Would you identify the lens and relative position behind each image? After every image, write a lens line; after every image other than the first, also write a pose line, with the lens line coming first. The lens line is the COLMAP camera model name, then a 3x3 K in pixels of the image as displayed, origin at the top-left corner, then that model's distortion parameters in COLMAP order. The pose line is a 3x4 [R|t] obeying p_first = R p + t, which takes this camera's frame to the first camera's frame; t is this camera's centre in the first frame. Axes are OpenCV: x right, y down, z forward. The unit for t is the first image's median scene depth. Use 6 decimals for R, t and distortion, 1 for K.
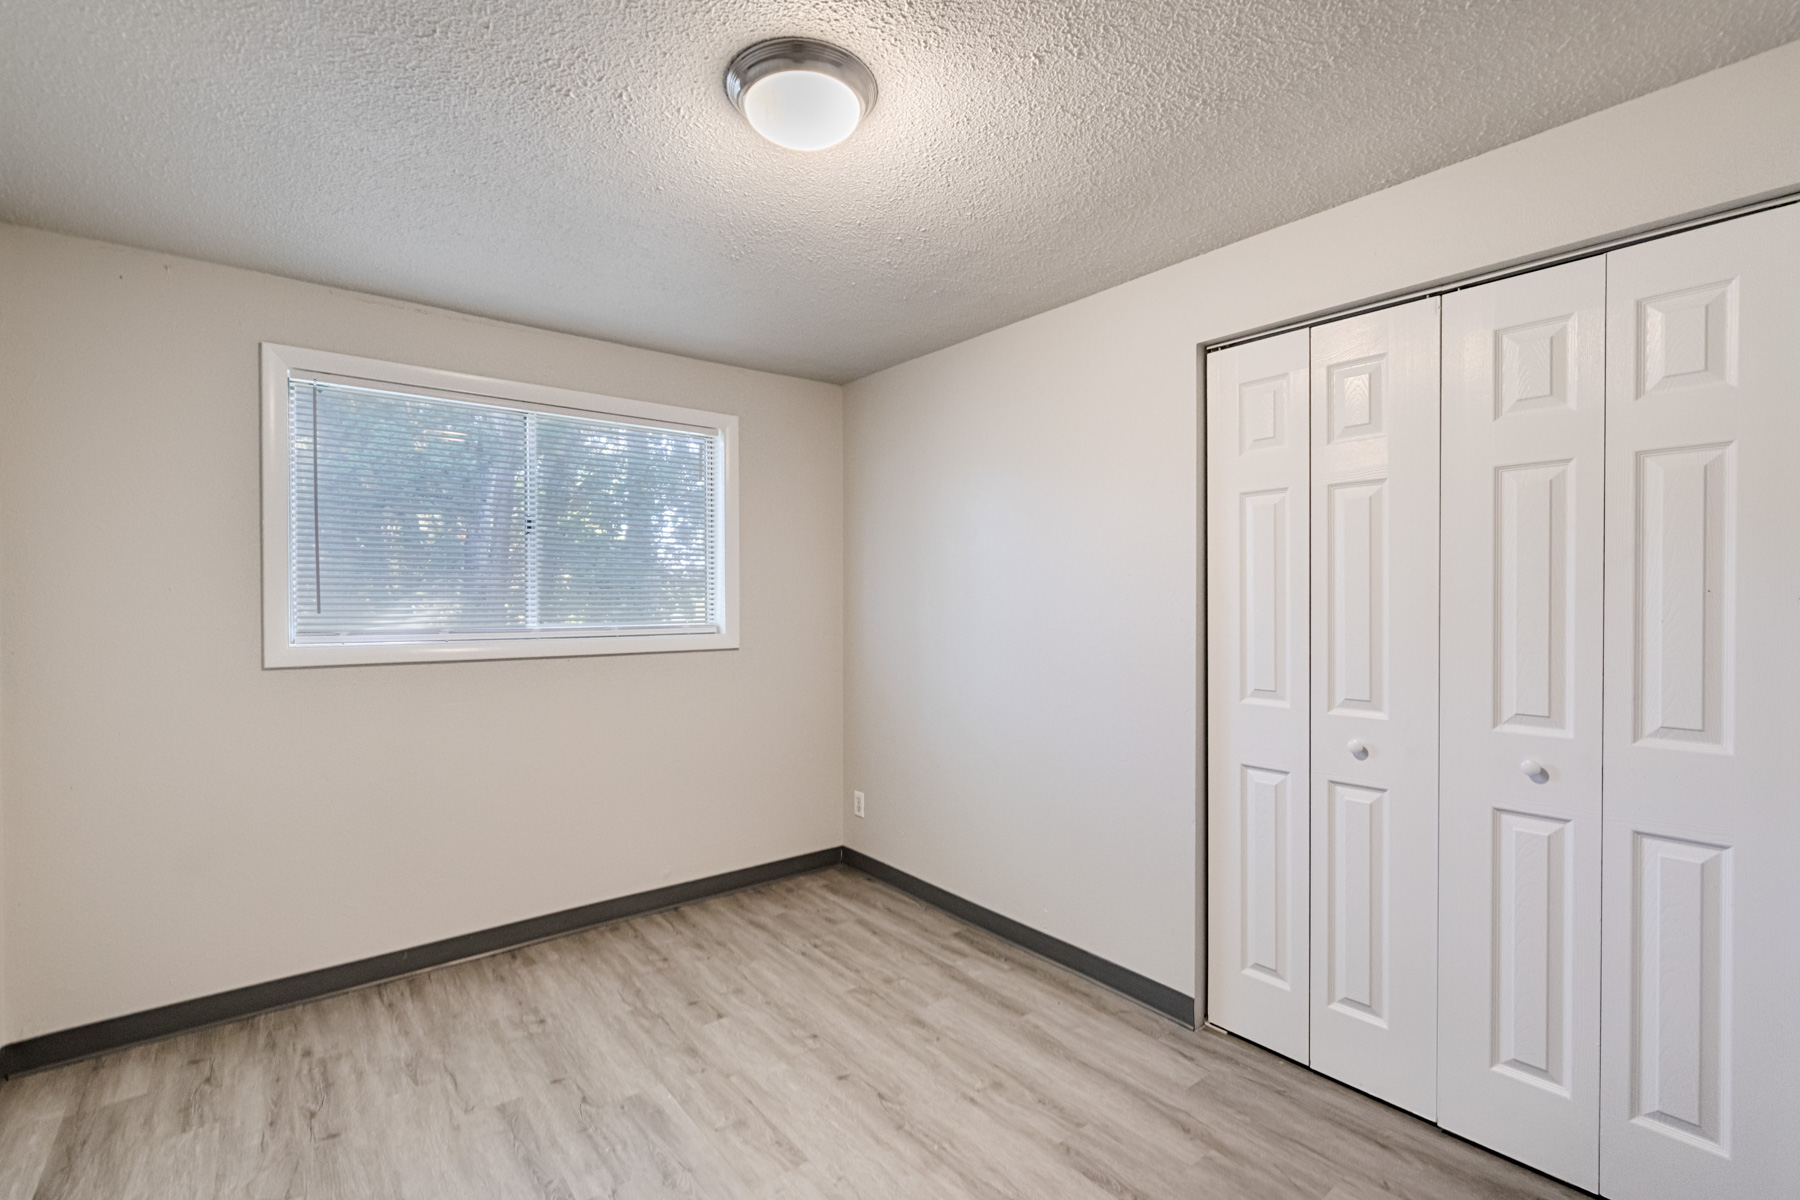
lens RADIAL K [[797.3, 0, 905.8], [0, 797.3, 597.2], [0, 0, 1]] dist [0.002411, 0.000933]
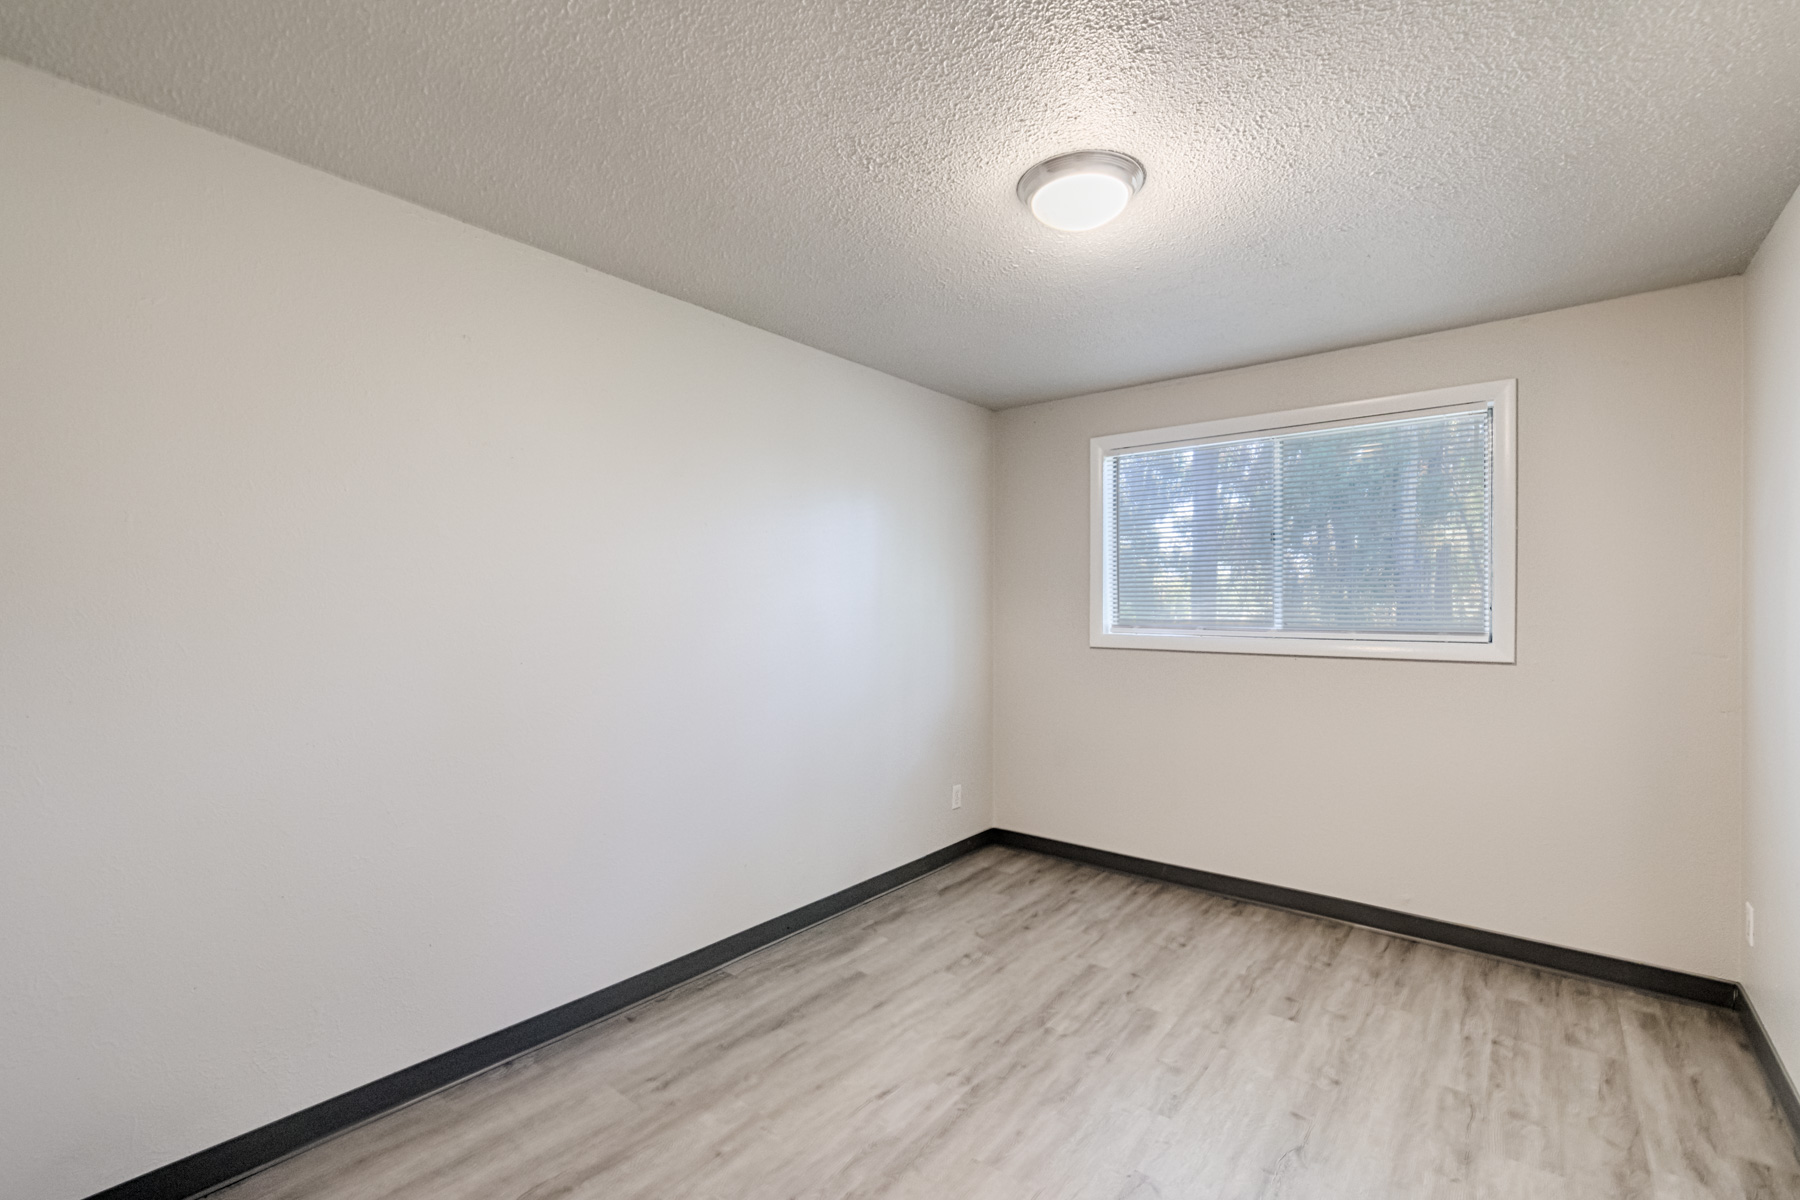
lens RADIAL K [[797.3, 0, 906.5], [0, 797.3, 603.0], [0, 0, 1]] dist [0.002411, 0.000933]
pose [[0.219770, 0.000990, -0.975551, 0.597371], [-0.004235, 0.999991, 0.000061, 0.006673], [0.975542, 0.004118, 0.219773, 0.289390]]
